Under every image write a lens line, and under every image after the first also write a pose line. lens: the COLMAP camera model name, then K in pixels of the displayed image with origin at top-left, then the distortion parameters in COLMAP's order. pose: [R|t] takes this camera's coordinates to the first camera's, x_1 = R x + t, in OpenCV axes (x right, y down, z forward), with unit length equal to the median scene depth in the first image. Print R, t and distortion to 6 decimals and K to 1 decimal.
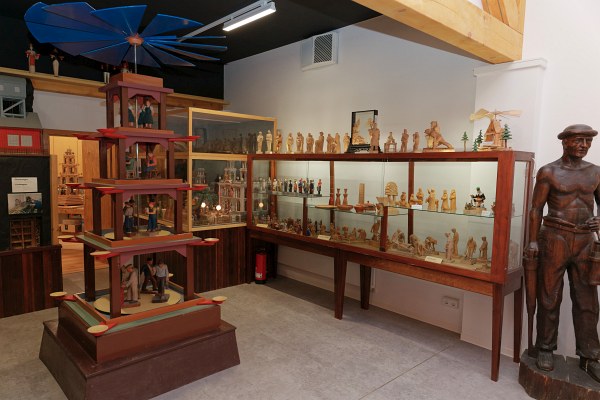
lens RADIAL K [[403.6, 0, 302.9], [0, 403.6, 201.5], [0, 0, 1]] dist [0.007821, 0.004844]
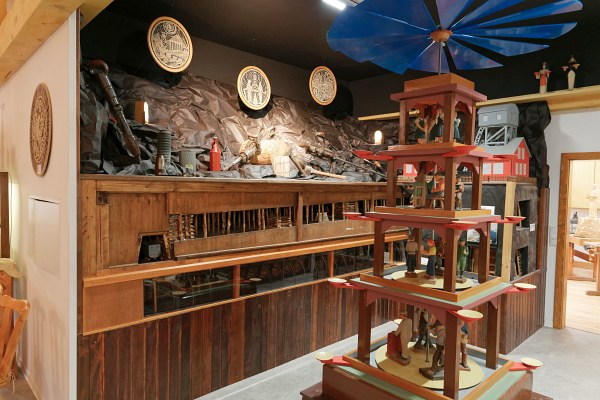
lens RADIAL K [[403.6, 0, 300.3], [0, 403.6, 200.4], [0, 0, 1]] dist [0.007821, 0.004844]
pose [[0.012337, 0.022824, -0.999663, 0.821109], [-0.110020, 0.993700, 0.021330, -0.129956], [0.993853, 0.109720, 0.014770, 1.598034]]
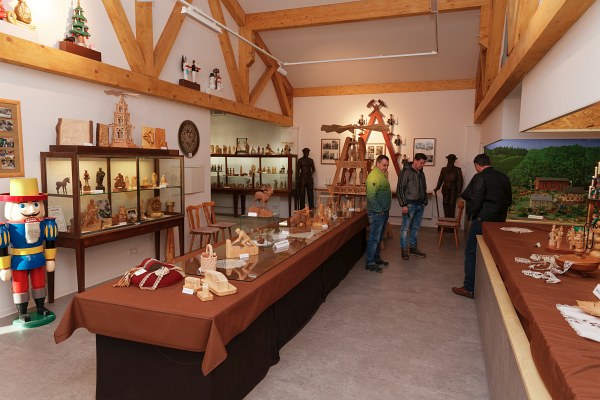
lens RADIAL K [[403.6, 0, 299.6], [0, 403.6, 198.7], [0, 0, 1]] dist [0.007821, 0.004844]
pose [[0.886579, -0.051131, 0.459743, -0.837960], [0.044534, 0.998690, 0.025190, 0.137860], [-0.460429, -0.001858, 0.887695, -1.708632]]
